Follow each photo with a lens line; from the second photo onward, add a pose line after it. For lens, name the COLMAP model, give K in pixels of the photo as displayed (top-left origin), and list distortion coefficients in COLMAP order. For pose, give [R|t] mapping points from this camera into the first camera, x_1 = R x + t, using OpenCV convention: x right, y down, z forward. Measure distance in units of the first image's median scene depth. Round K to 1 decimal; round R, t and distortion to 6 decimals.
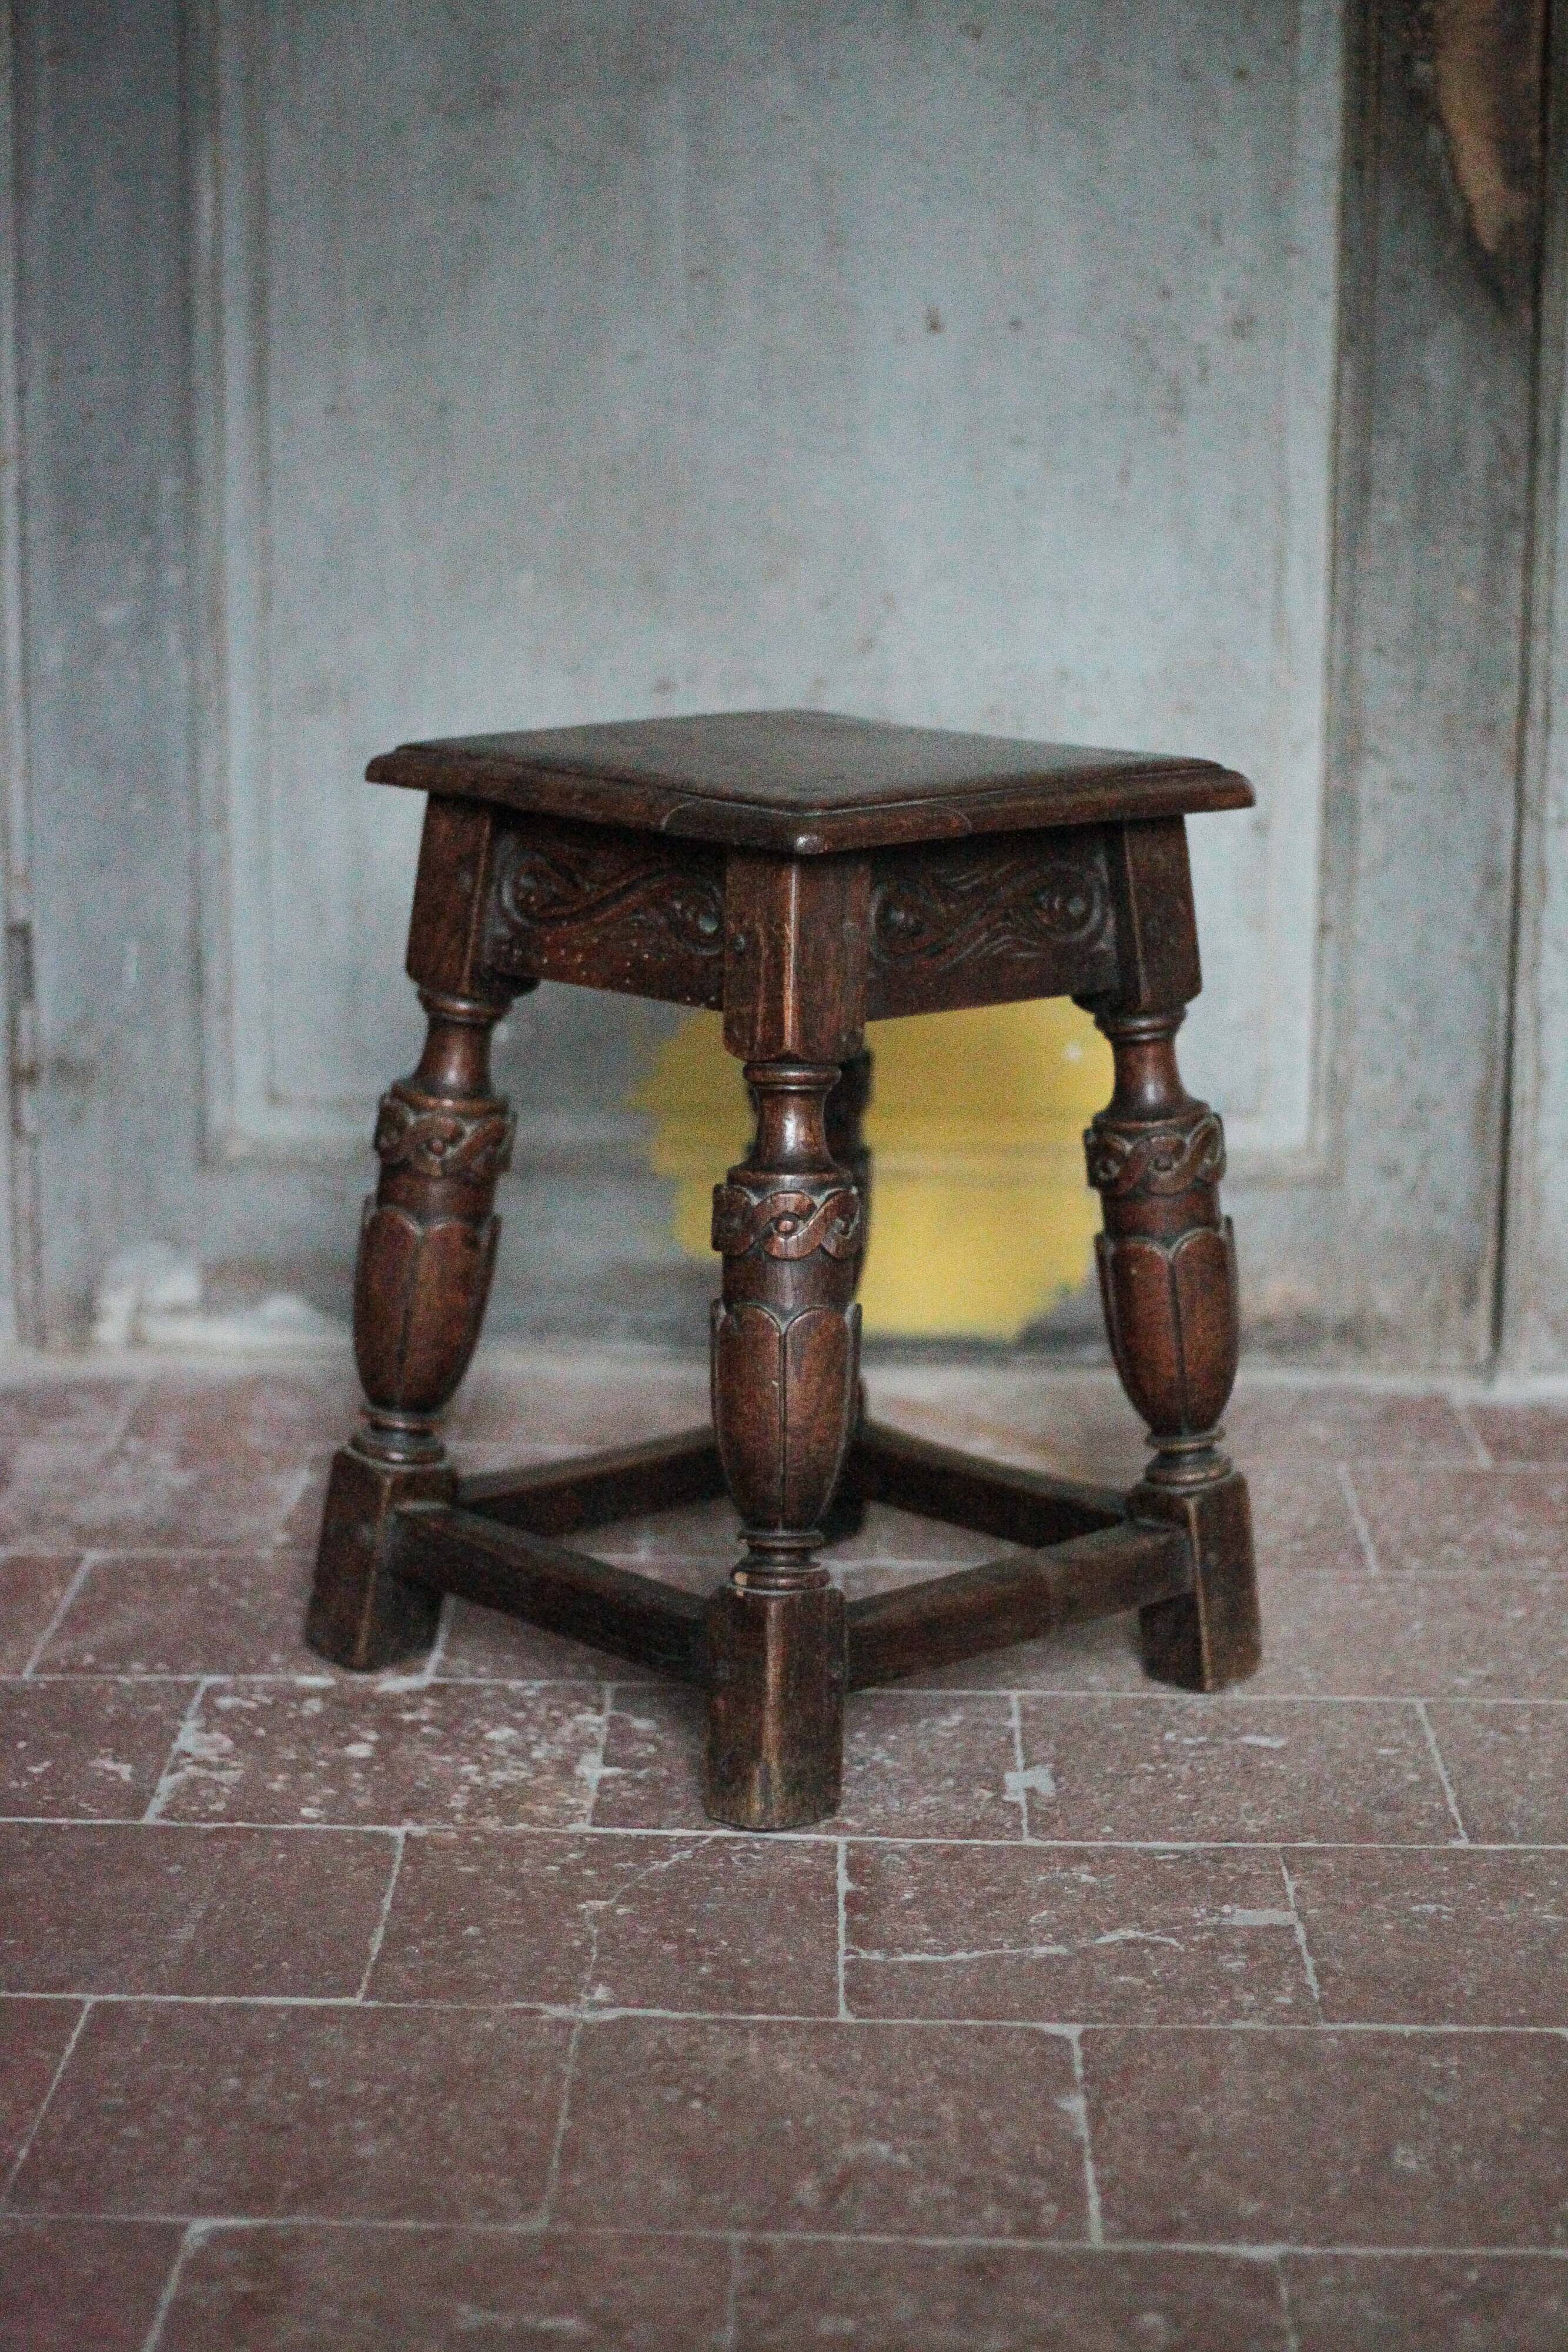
lens RADIAL K [[4507.9, 0, 791.3], [0, 4507.9, 1209.0], [0, 0, 1]] dist [-0.114448, 0.004844]
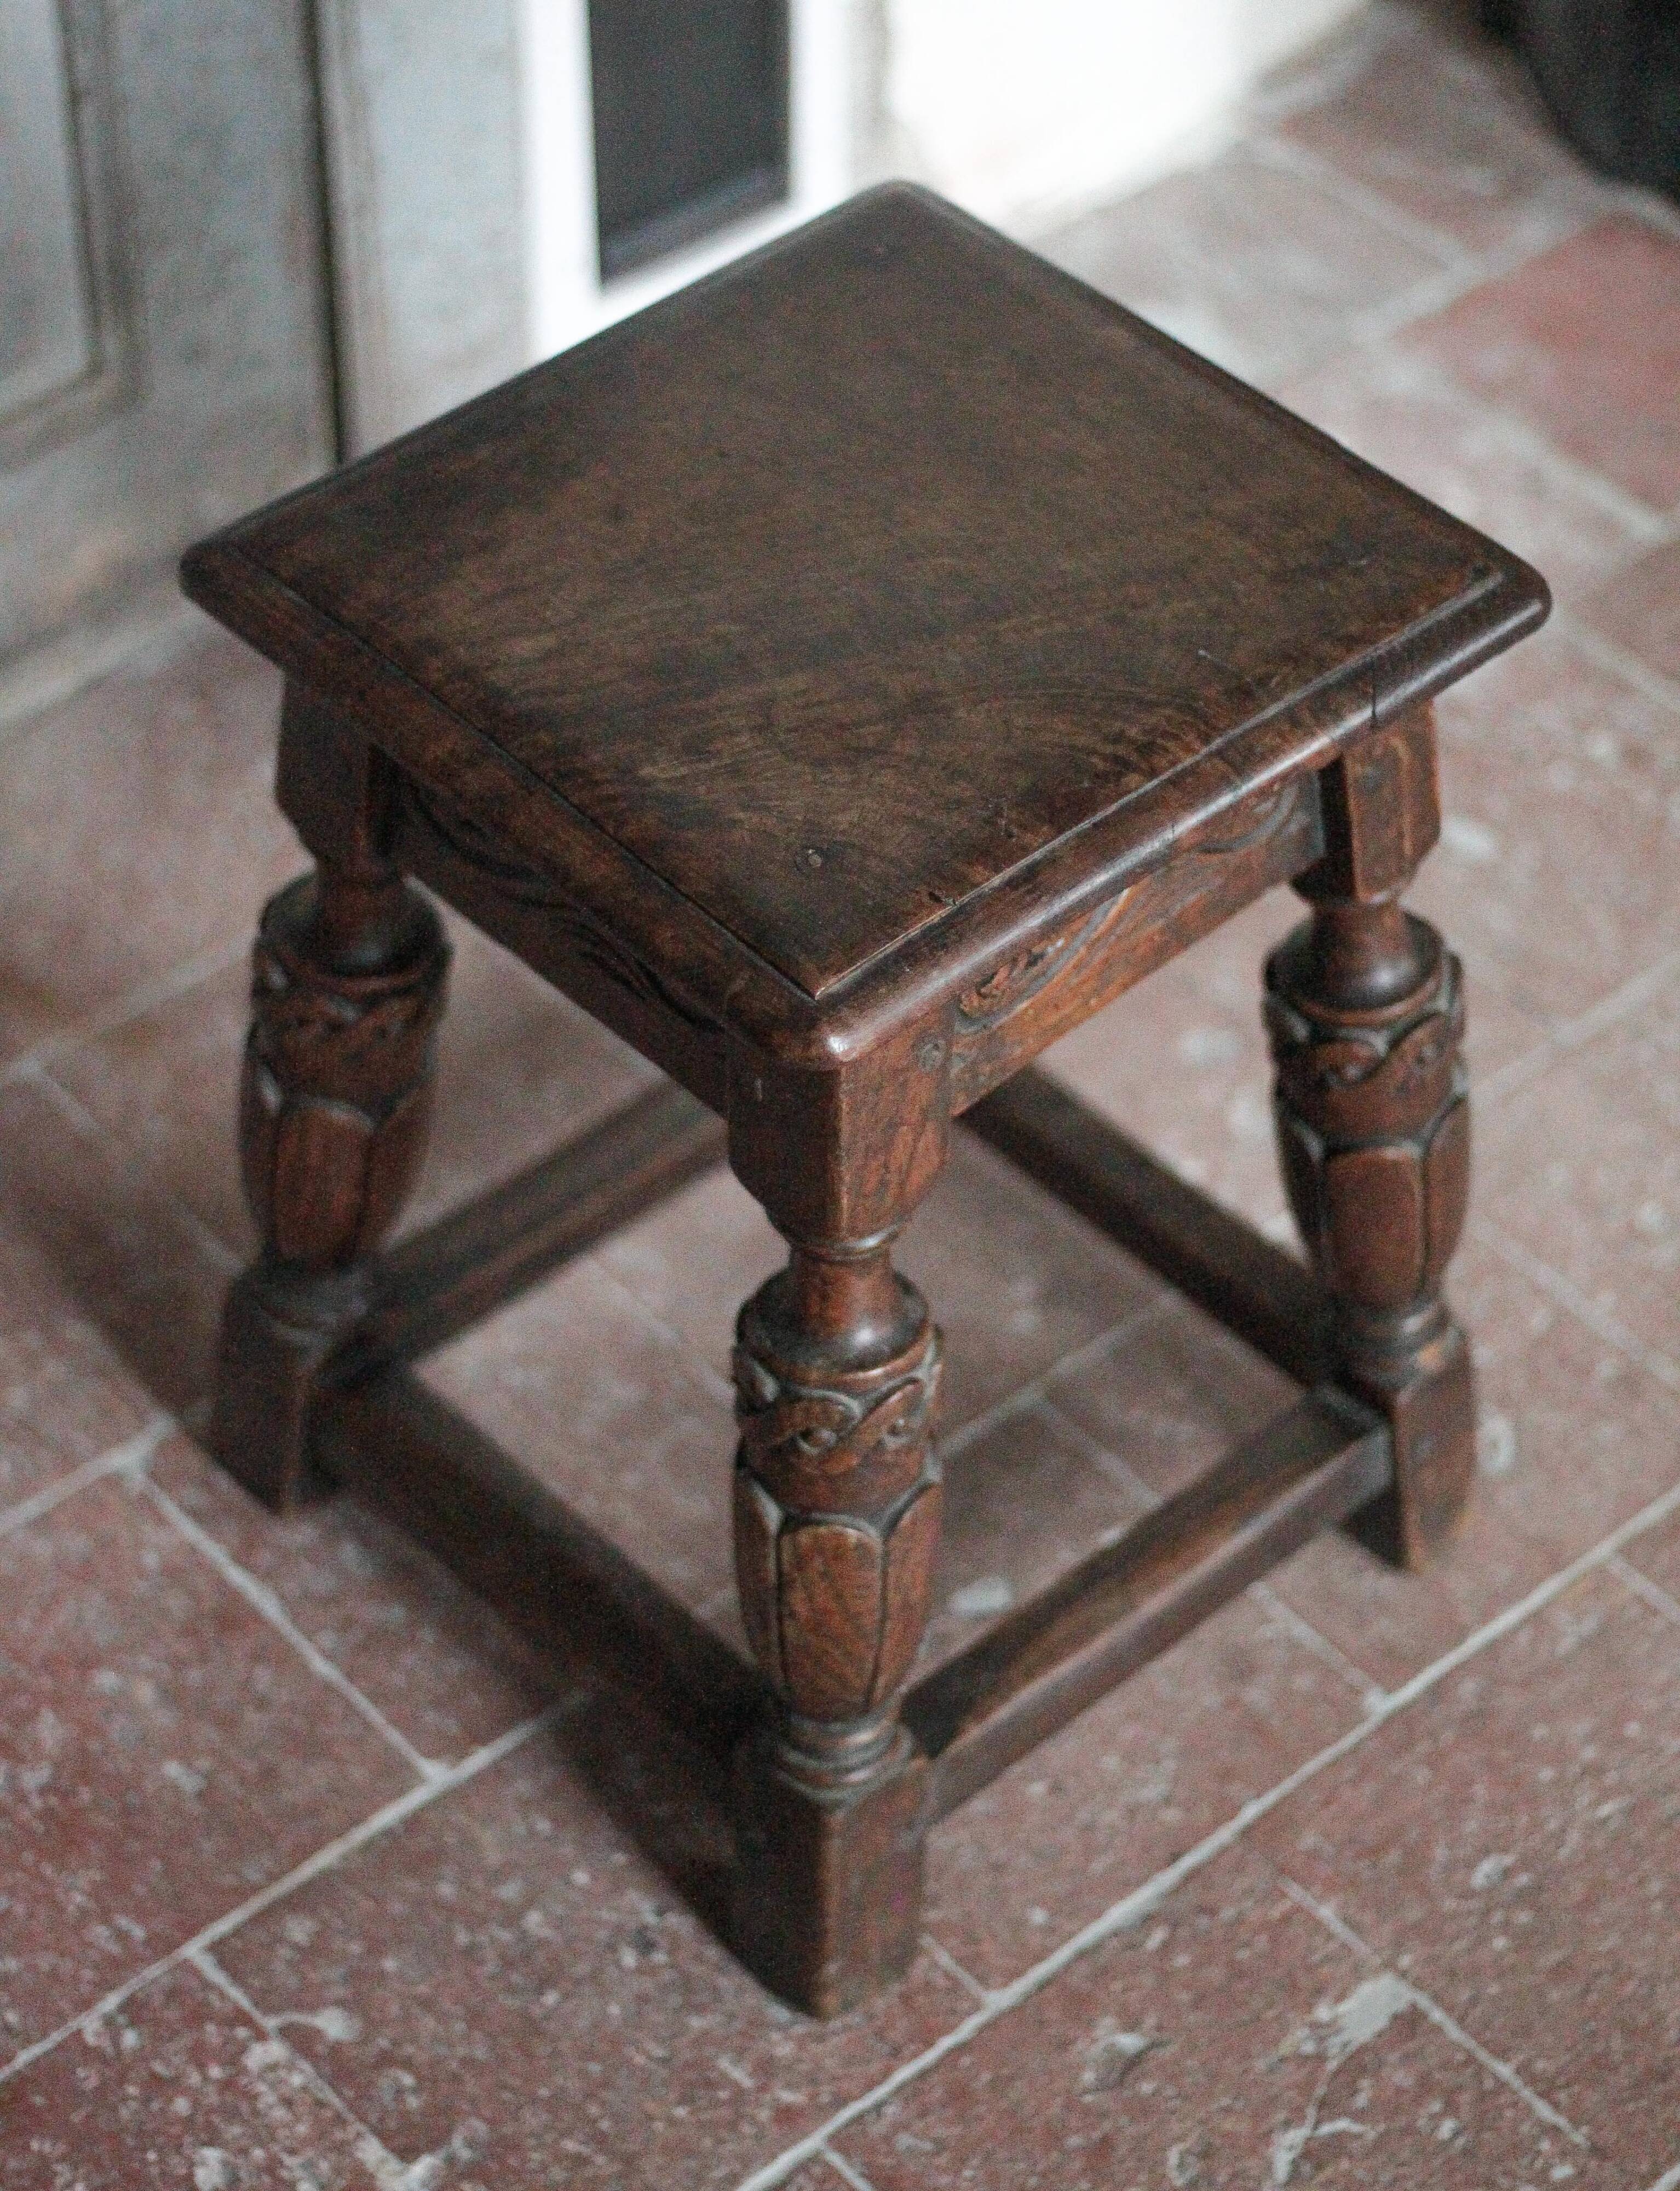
lens RADIAL K [[4852.2, 0, 840.0], [0, 4852.2, 1095.5], [0, 0, 1]] dist [-0.100157, -0.131178]
pose [[0.738596, -0.473712, 0.479659, -0.272173], [0.136233, 0.801704, 0.581989, -0.439752], [-0.660240, -0.364509, 0.656671, 0.500608]]
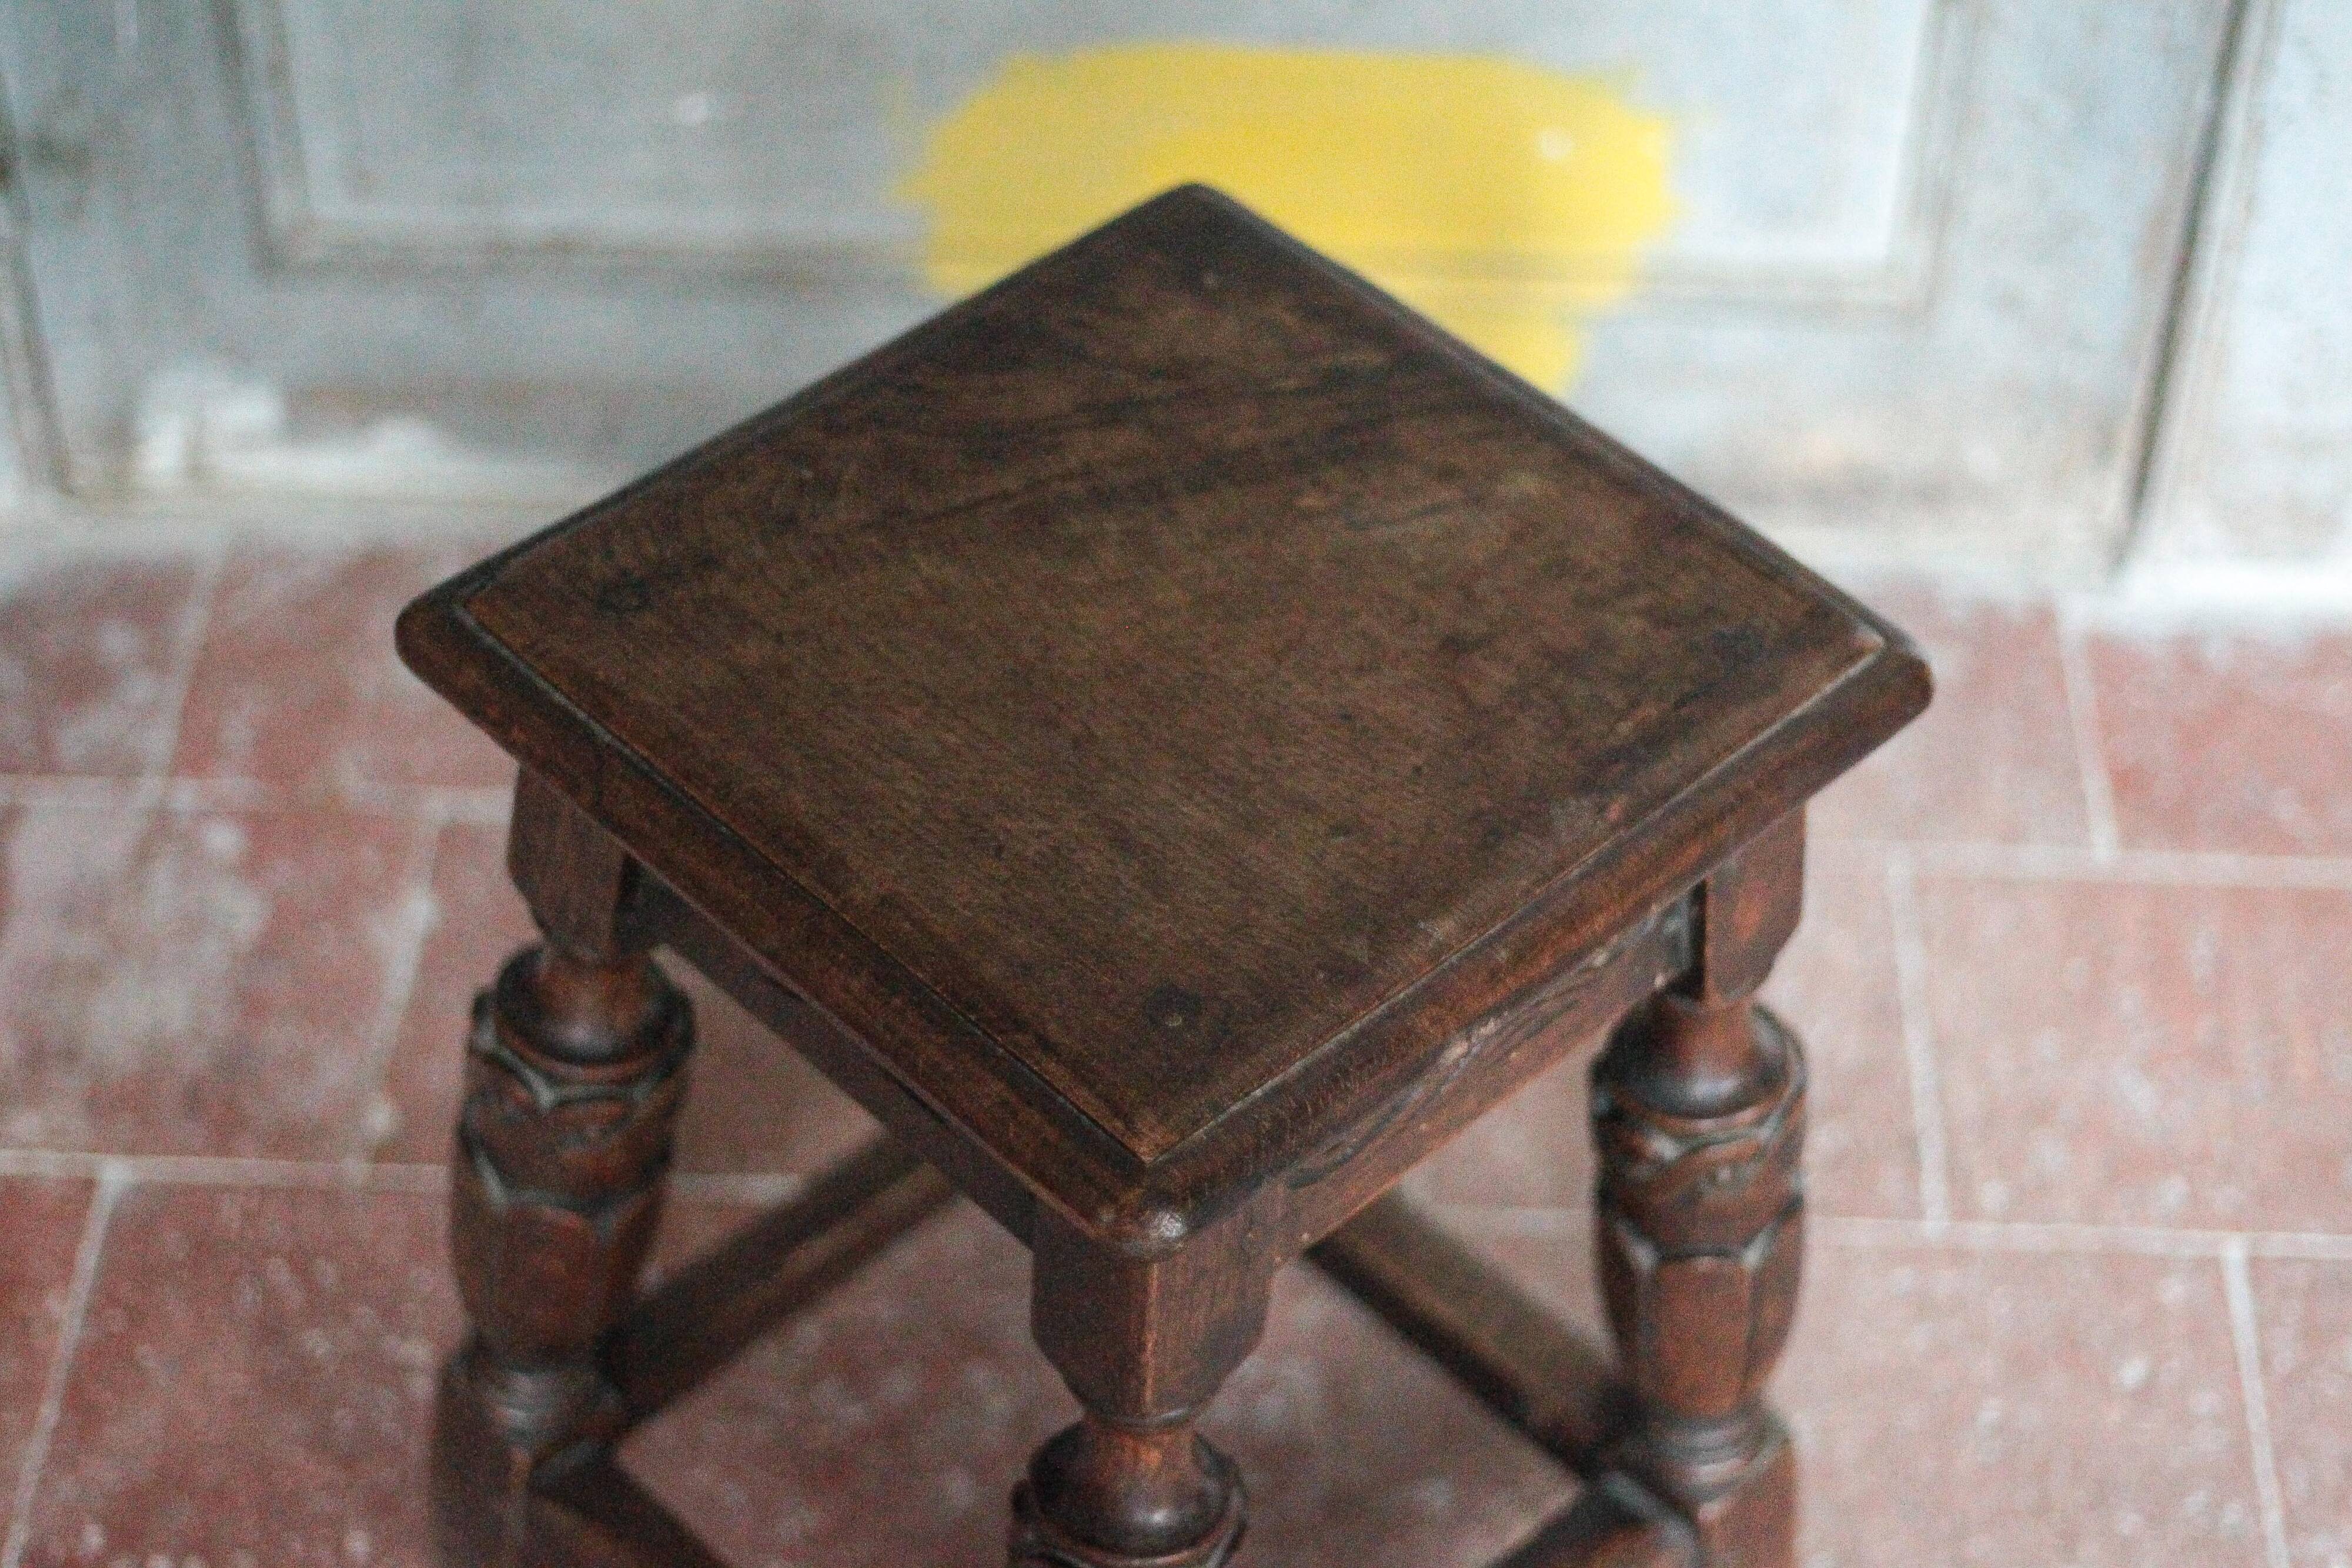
lens RADIAL K [[4507.9, 0, 1176.0], [0, 4507.9, 784.0], [0, 0, 1]] dist [-0.114448, 0.004844]
pose [[0.999832, 0.016544, -0.007864, 0.017454], [-0.009976, 0.851830, 0.523723, -0.384441], [0.015364, -0.523556, 0.851853, 0.489684]]
